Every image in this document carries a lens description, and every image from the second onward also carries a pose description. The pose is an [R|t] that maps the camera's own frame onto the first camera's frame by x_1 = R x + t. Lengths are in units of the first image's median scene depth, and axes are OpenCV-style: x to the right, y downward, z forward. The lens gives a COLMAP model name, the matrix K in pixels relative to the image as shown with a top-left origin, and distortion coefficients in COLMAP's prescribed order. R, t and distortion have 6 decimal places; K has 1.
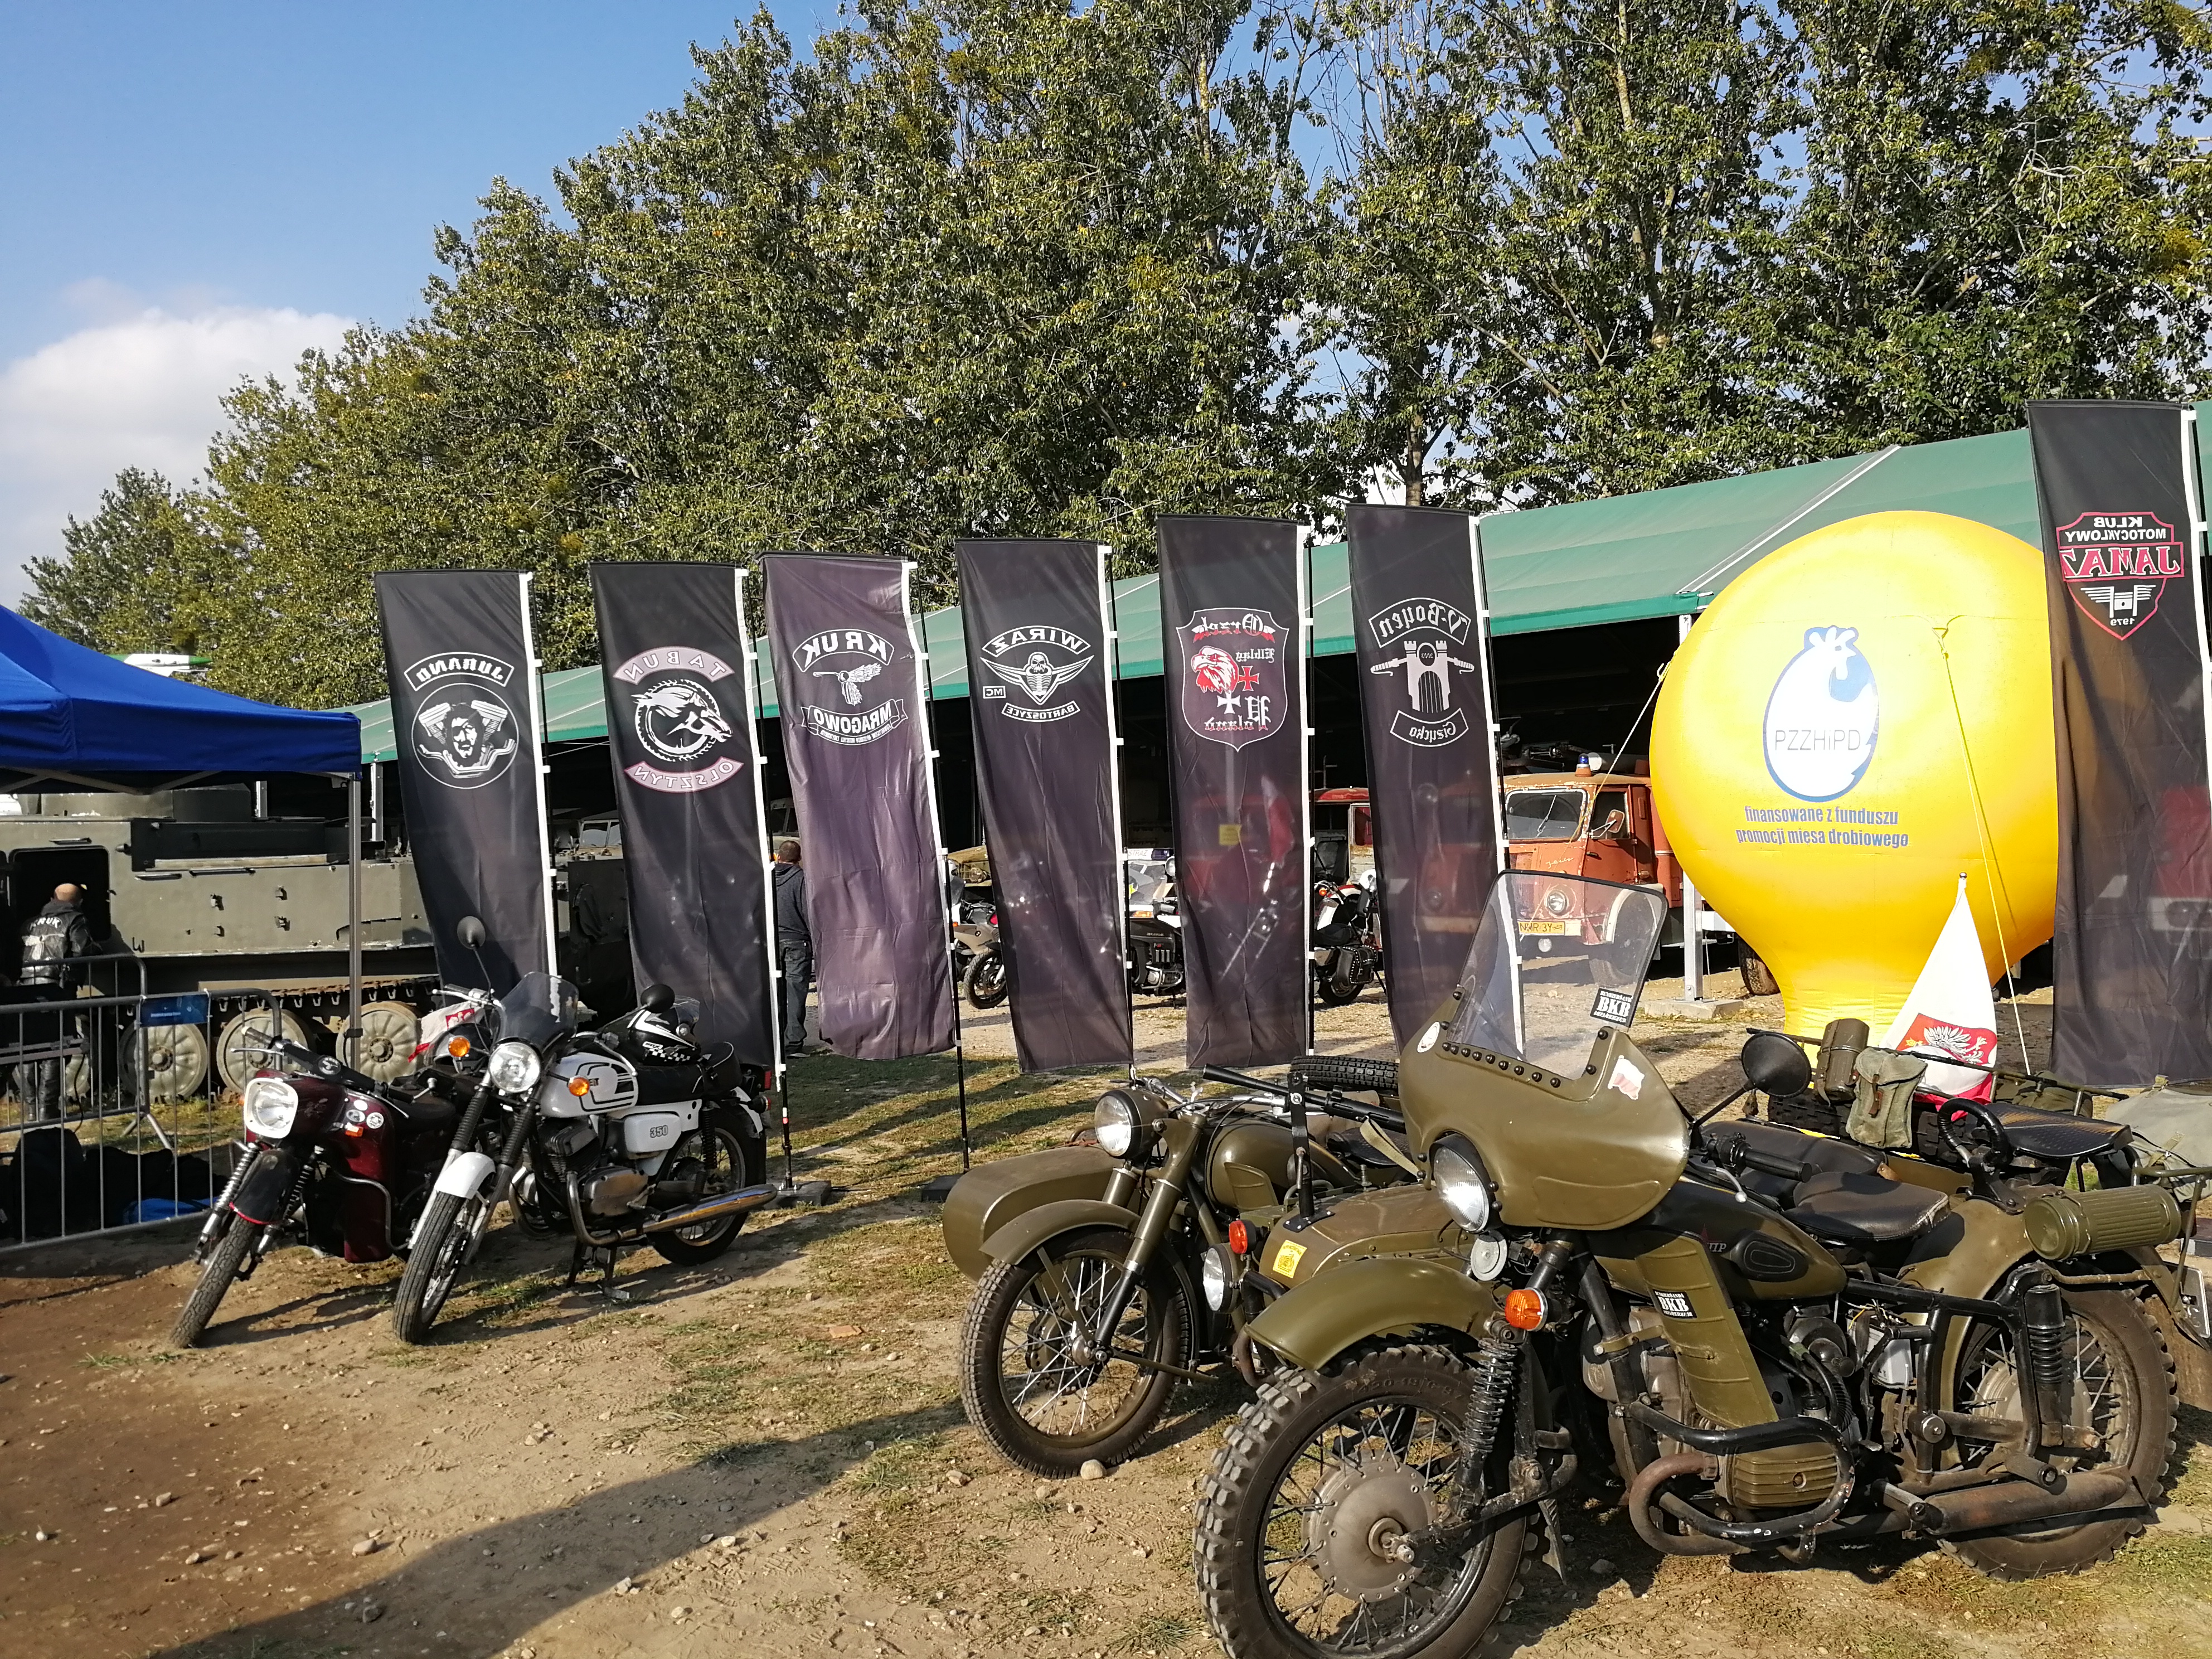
lens RADIAL K [[1743.2, 0, 1106.0], [0, 1743.2, 829.5], [0, 0, 1]] dist [-0.030044, 0.000629]
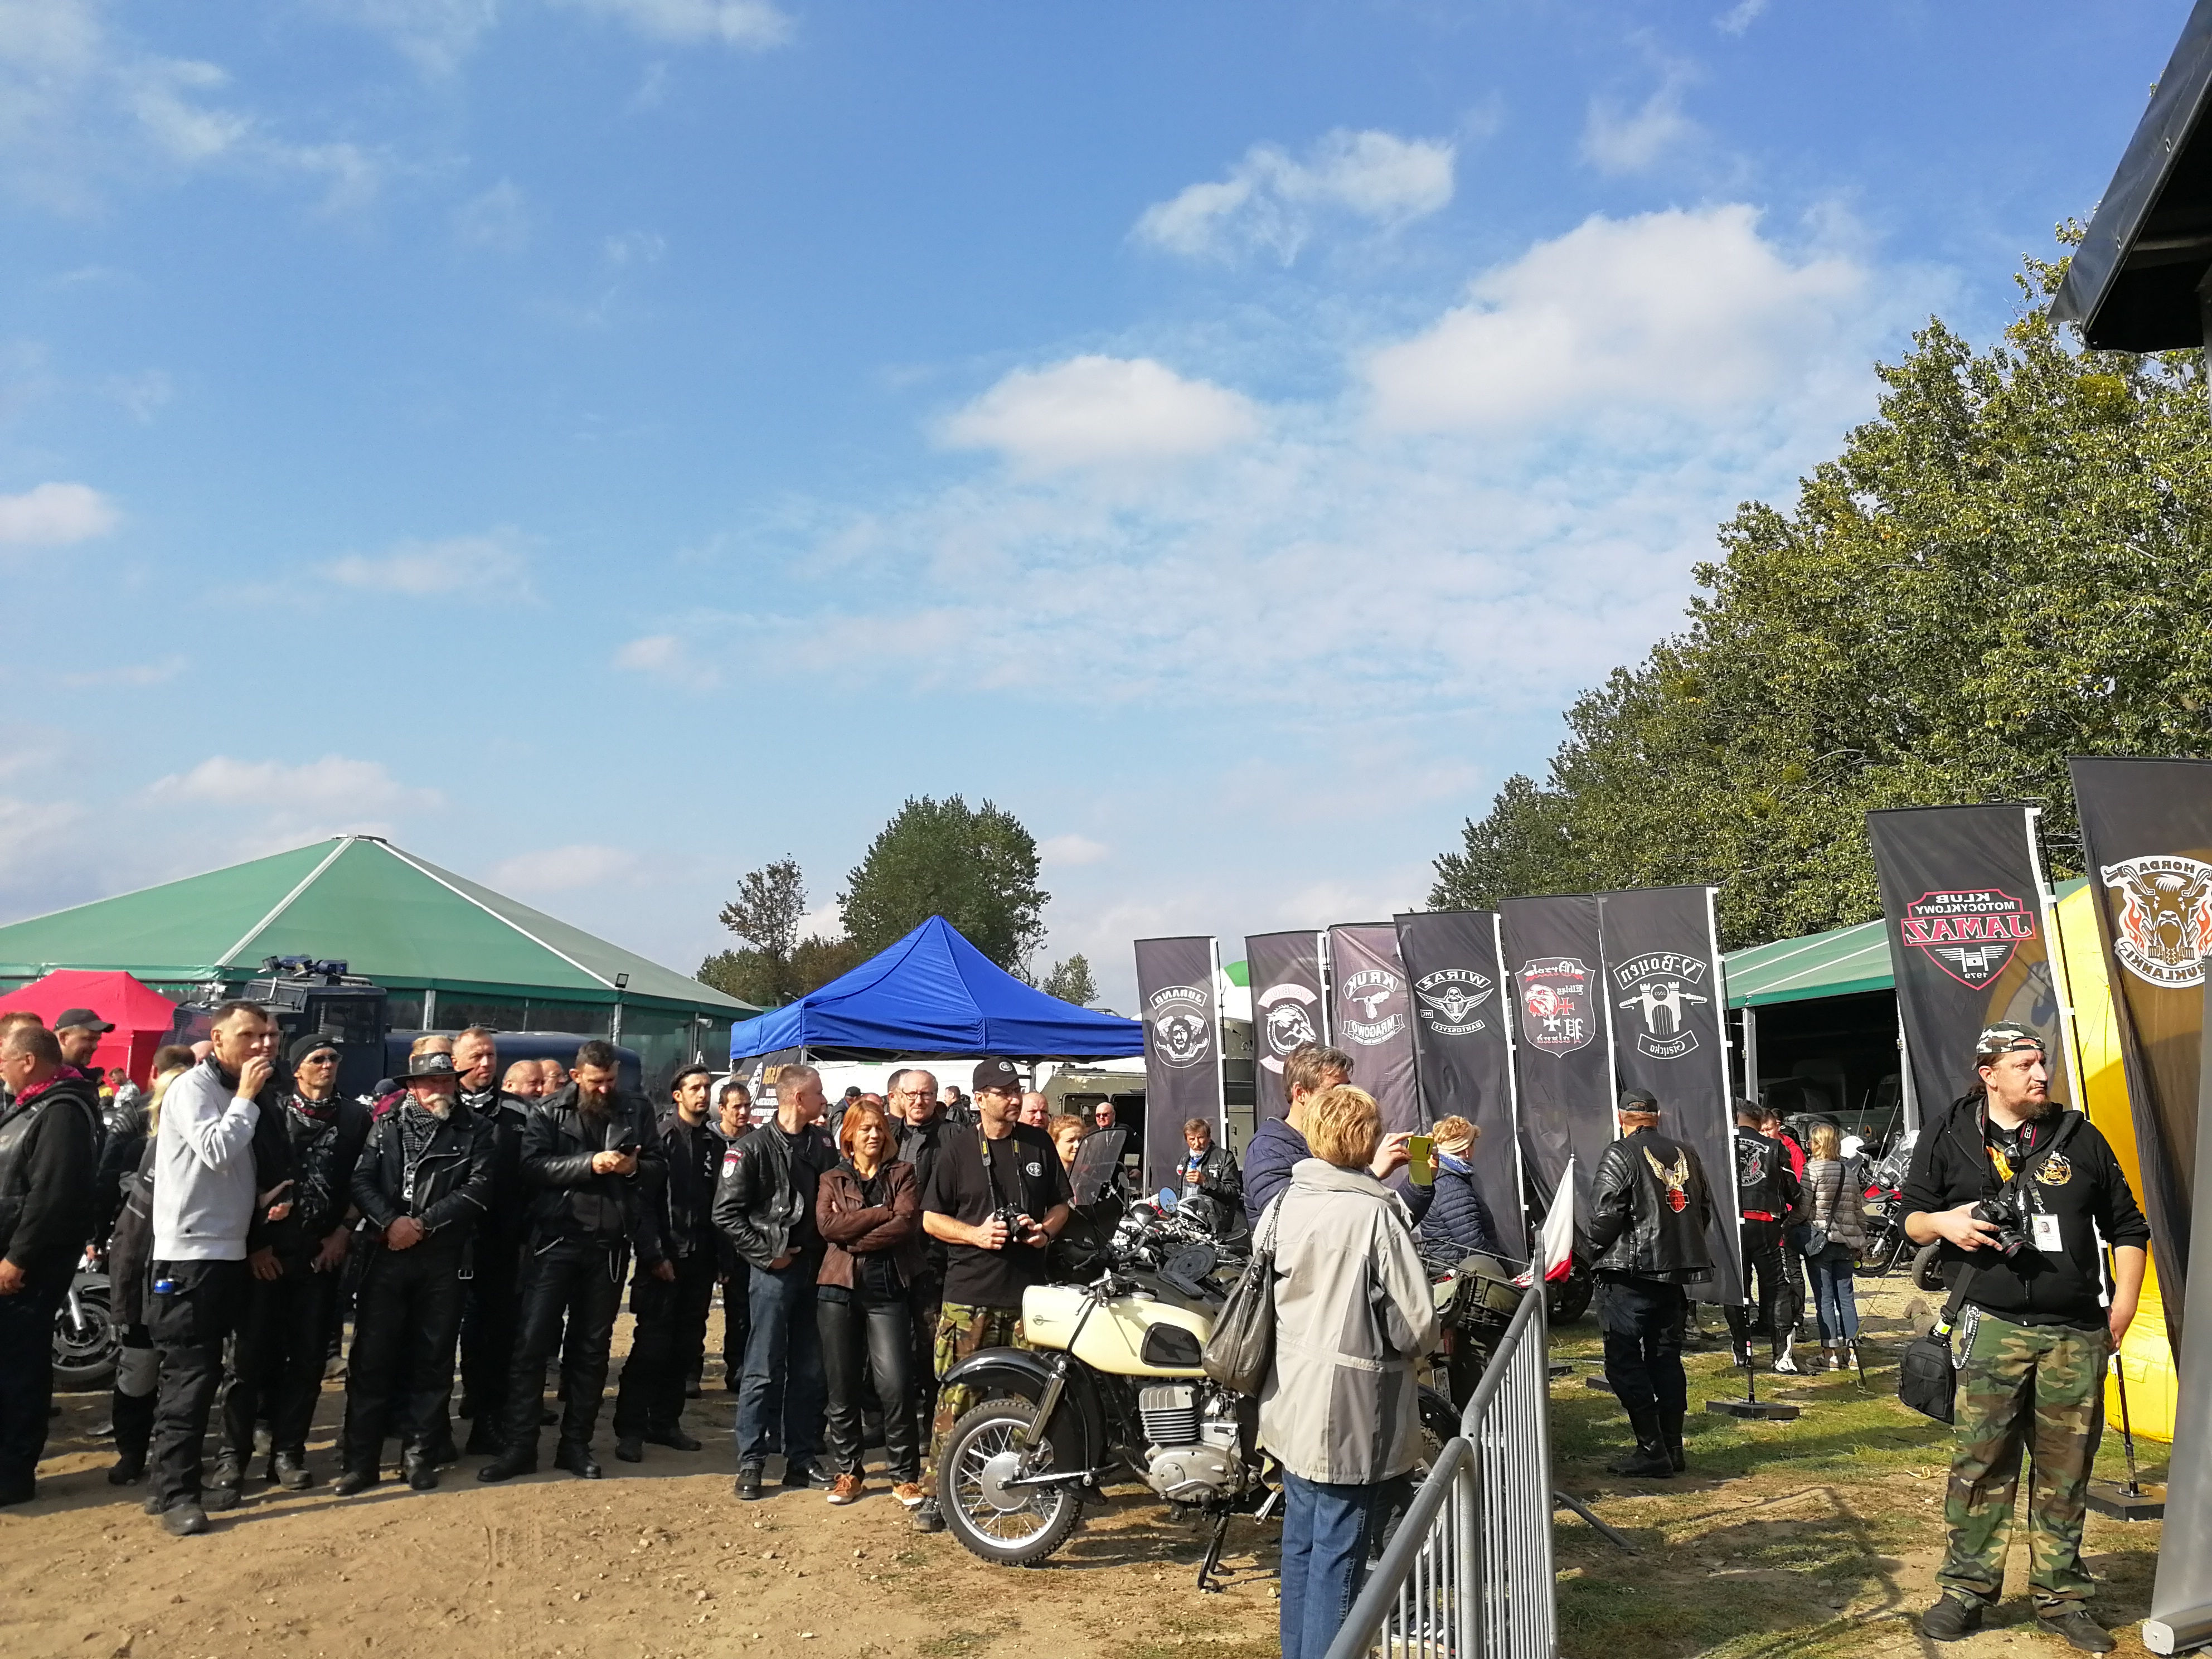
lens RADIAL K [[1743.2, 0, 1106.0], [0, 1743.2, 829.5], [0, 0, 1]] dist [-0.030044, 0.000629]
pose [[0.708573, -0.064948, -0.702642, 0.798937], [-0.041567, 0.990184, -0.133445, -0.024521], [0.704412, 0.123762, 0.698918, -0.260699]]
